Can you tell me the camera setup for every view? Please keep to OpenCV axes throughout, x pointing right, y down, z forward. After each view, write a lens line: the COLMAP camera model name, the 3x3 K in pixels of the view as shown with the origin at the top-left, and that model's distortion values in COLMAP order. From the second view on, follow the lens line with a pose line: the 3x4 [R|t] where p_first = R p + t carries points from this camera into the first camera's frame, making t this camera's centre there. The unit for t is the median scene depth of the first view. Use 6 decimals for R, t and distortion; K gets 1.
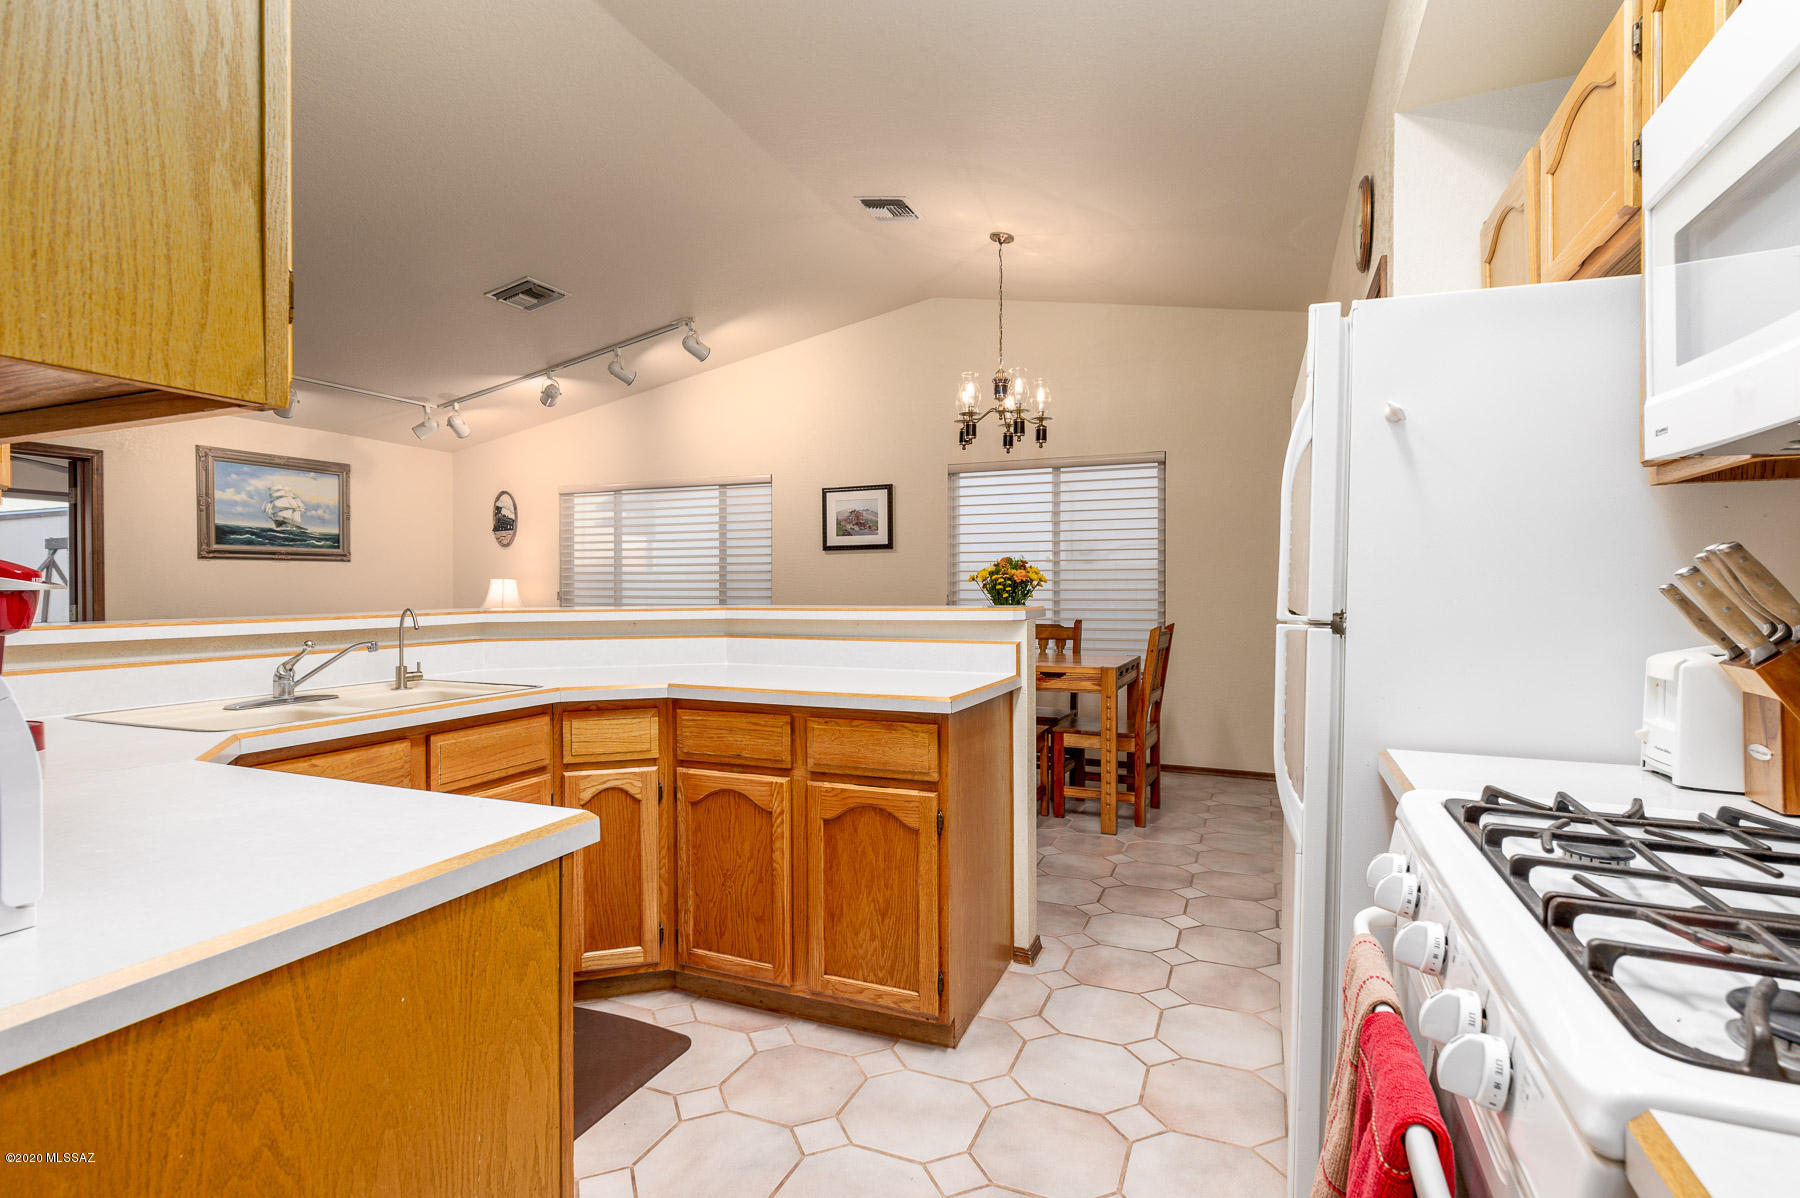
lens RADIAL K [[864.5, 0, 902.8], [0, 864.5, 594.9], [0, 0, 1]] dist [-0.003095, 0.001271]
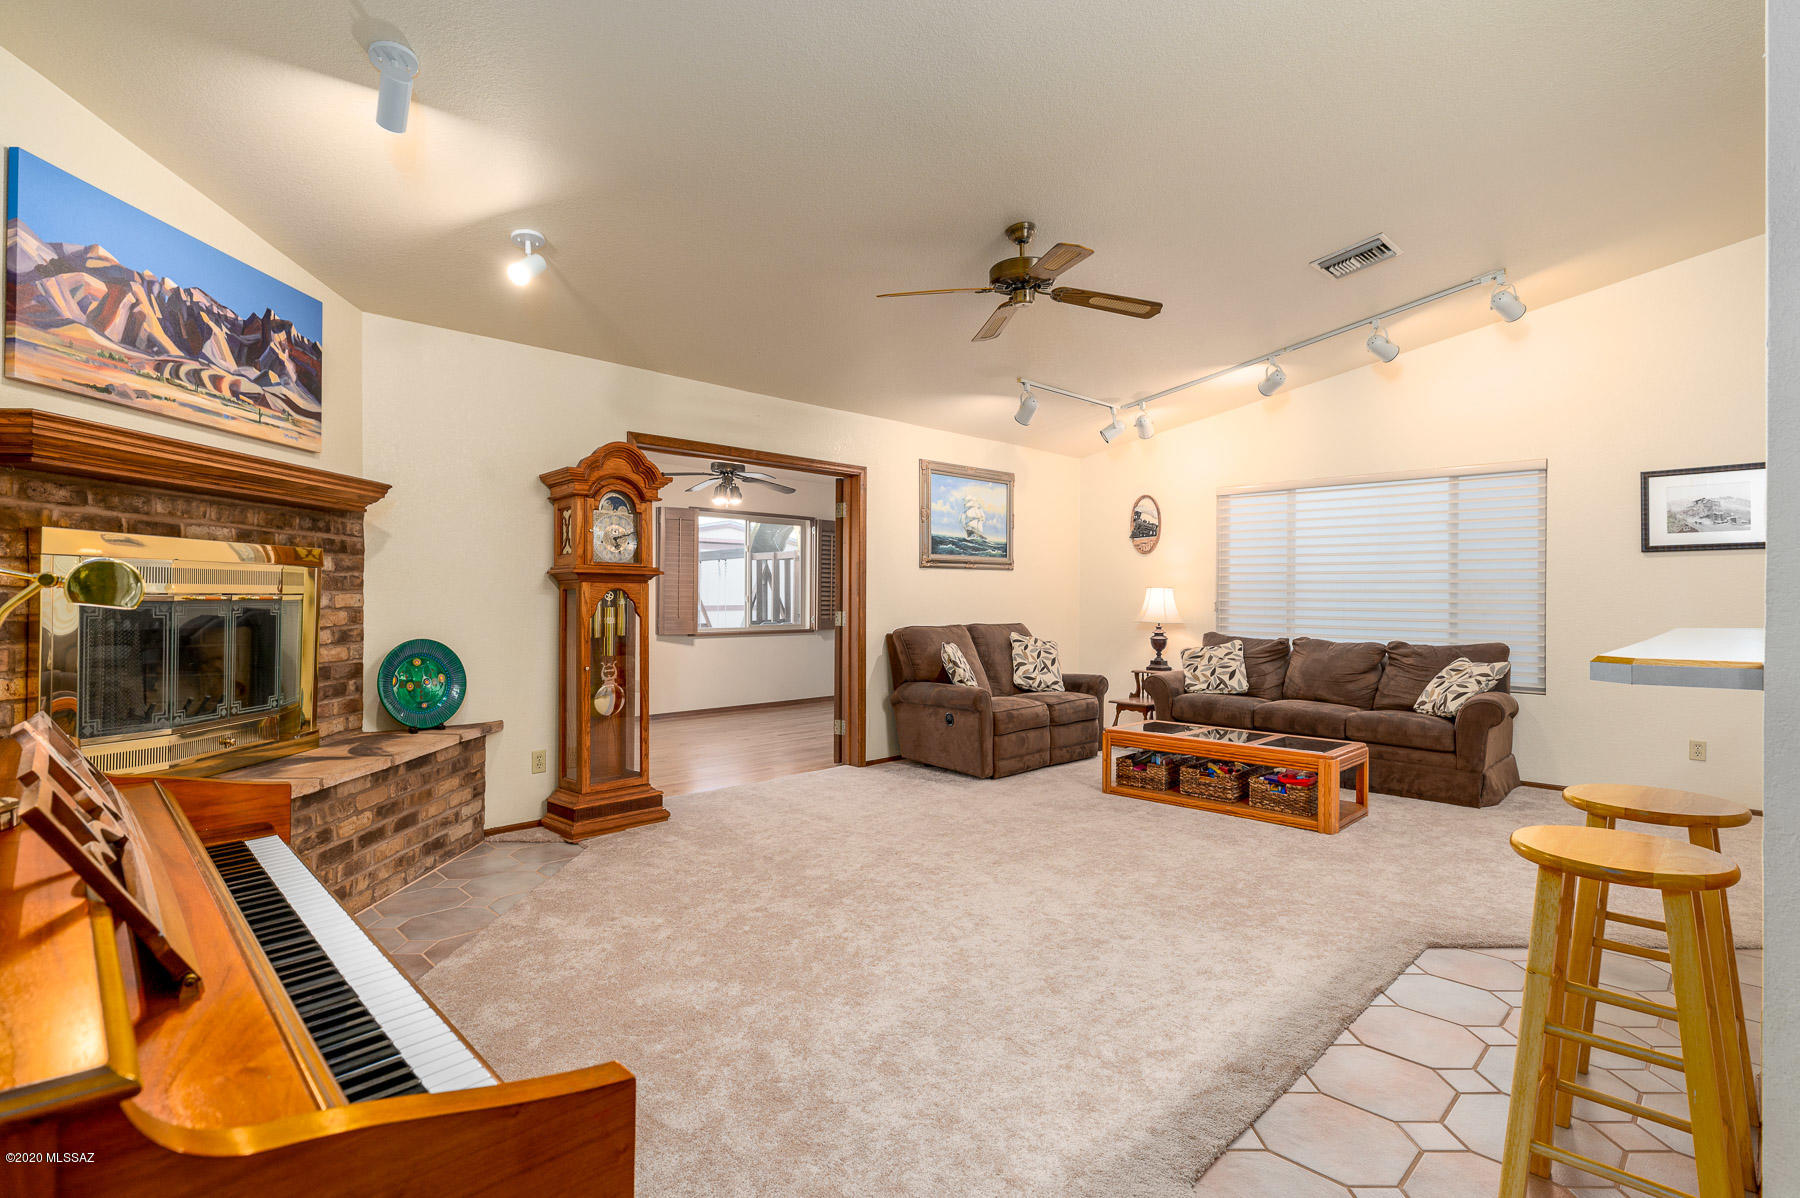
lens RADIAL K [[864.5, 0, 902.8], [0, 864.5, 594.9], [0, 0, 1]] dist [-0.003095, 0.001271]
pose [[0.924380, 0.004536, -0.381447, -0.421012], [-0.008831, 0.999916, -0.009511, 0.000548], [0.381372, 0.012160, 0.924342, 0.028075]]
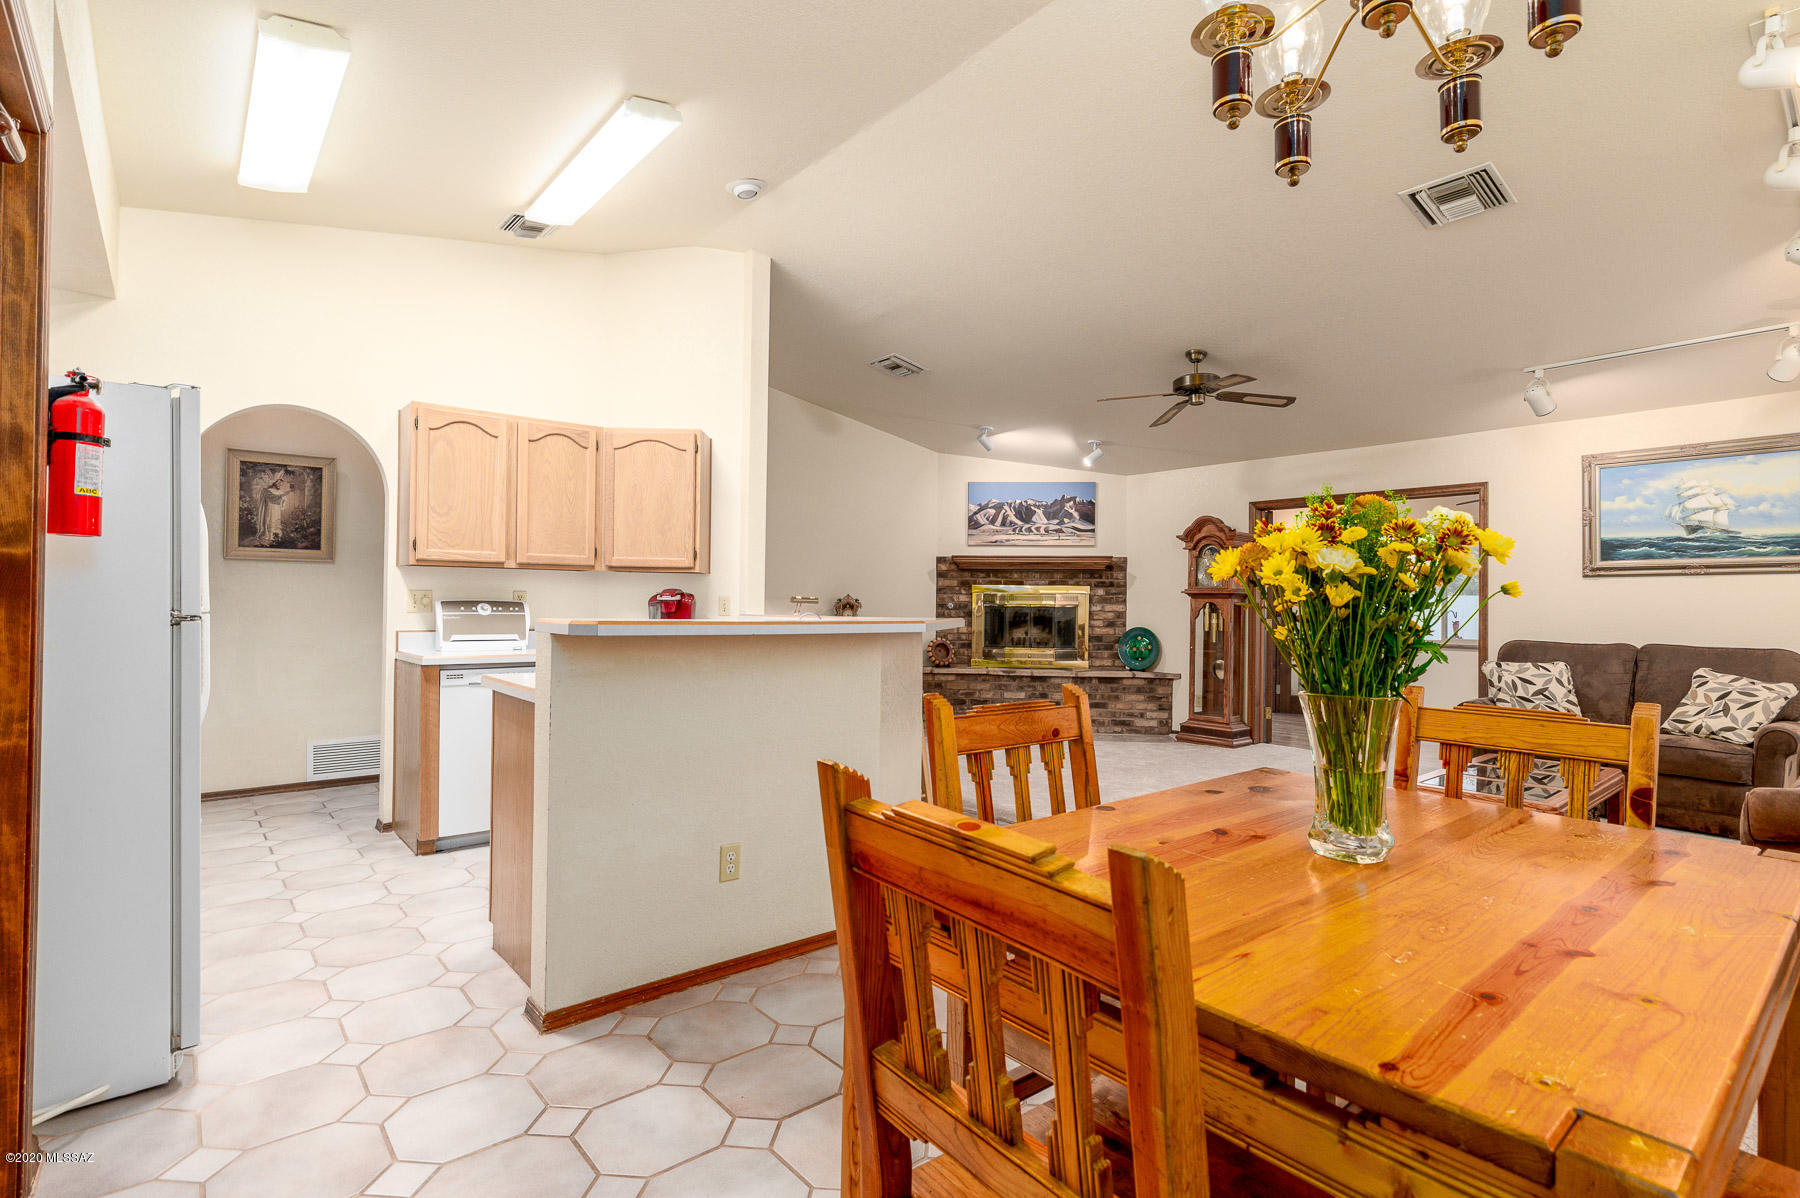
lens RADIAL K [[867.2, 0, 904.2], [0, 867.2, 593.9], [0, 0, 1]] dist [-0.002174, 0.000763]
pose [[-0.457230, -0.015067, -0.889221, 0.330952], [-0.018891, 0.999795, -0.007227, -0.003816], [0.889148, 0.013494, -0.457421, 0.748075]]
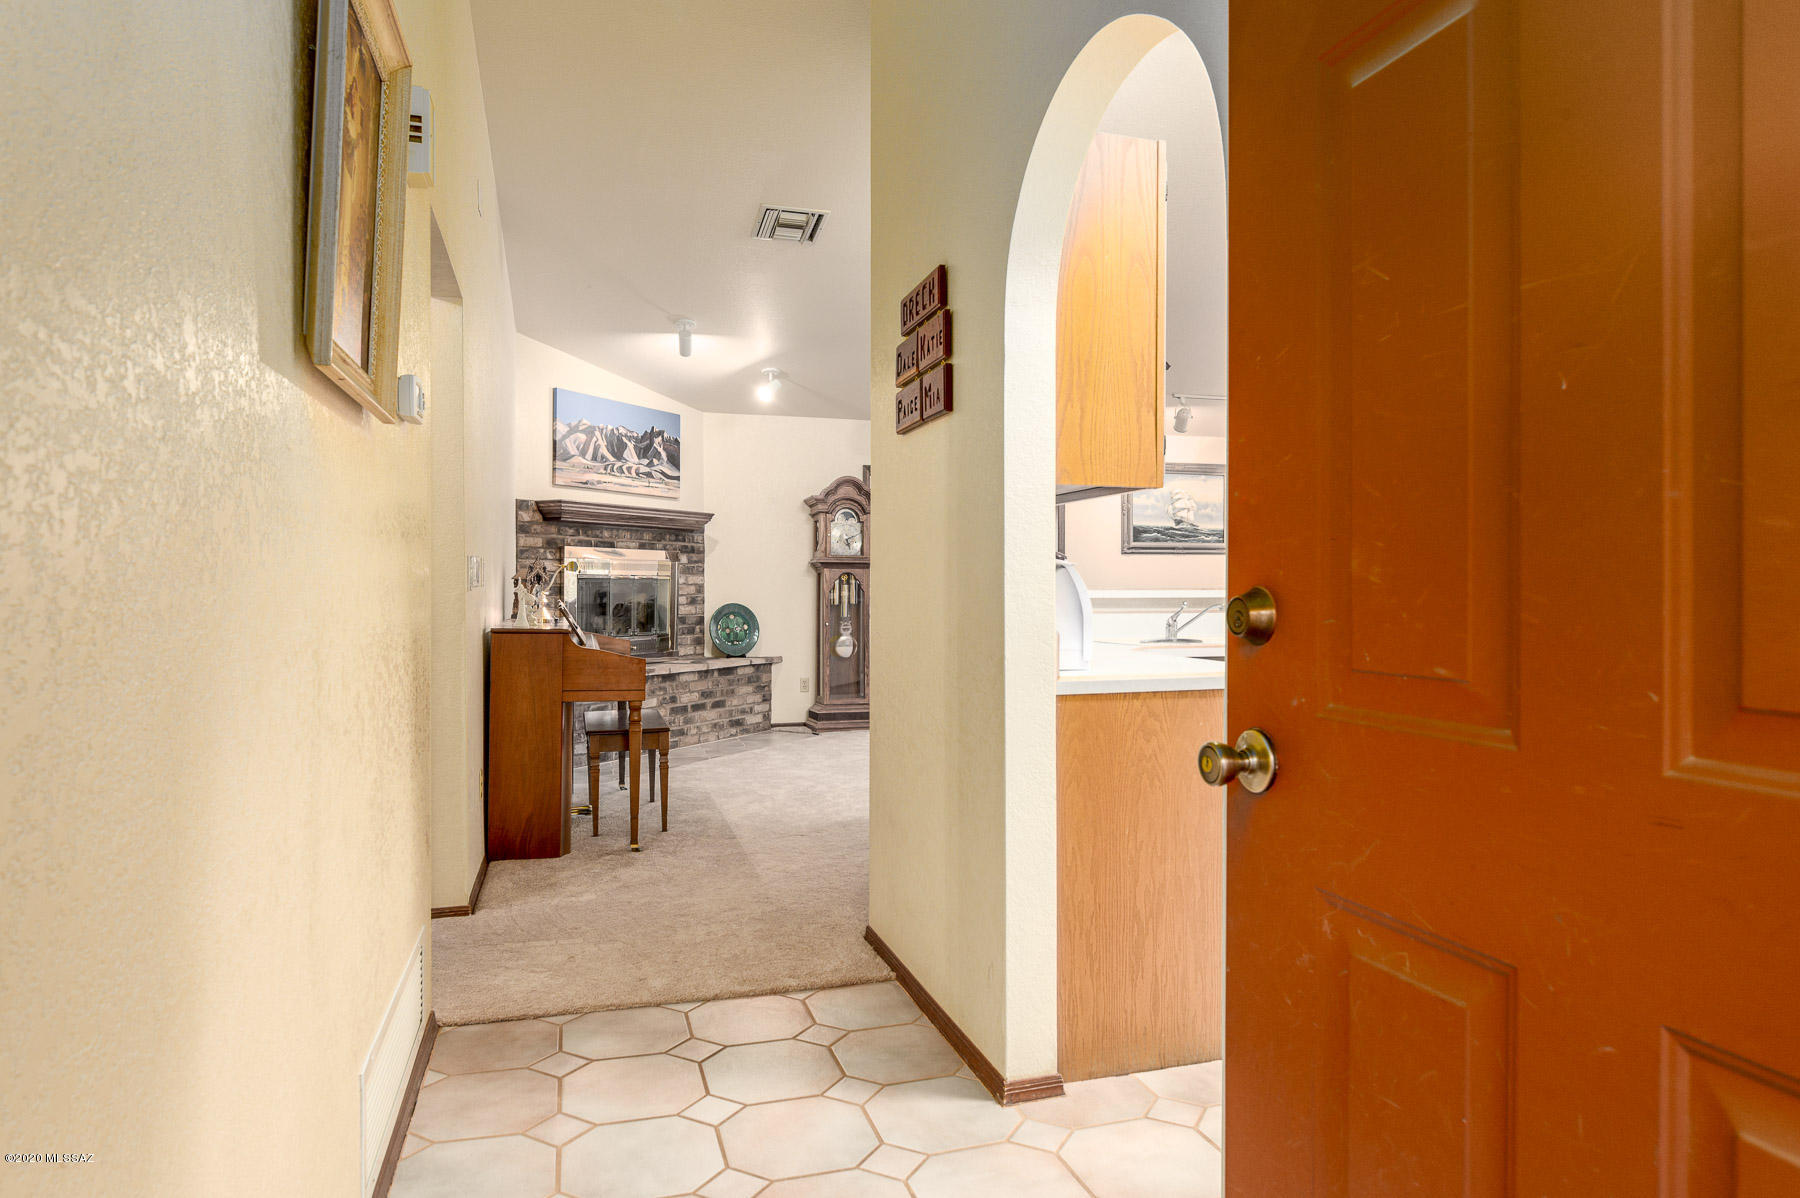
lens RADIAL K [[1085.4, 0, 906.2], [0, 1085.4, 593.8], [0, 0, 1]] dist [0.001032, 0.000013]
pose [[0.640692, 0.007786, -0.767759, 0.161375], [-0.009770, 0.999950, 0.001988, 0.013554], [0.767736, 0.006227, 0.640736, -0.209185]]
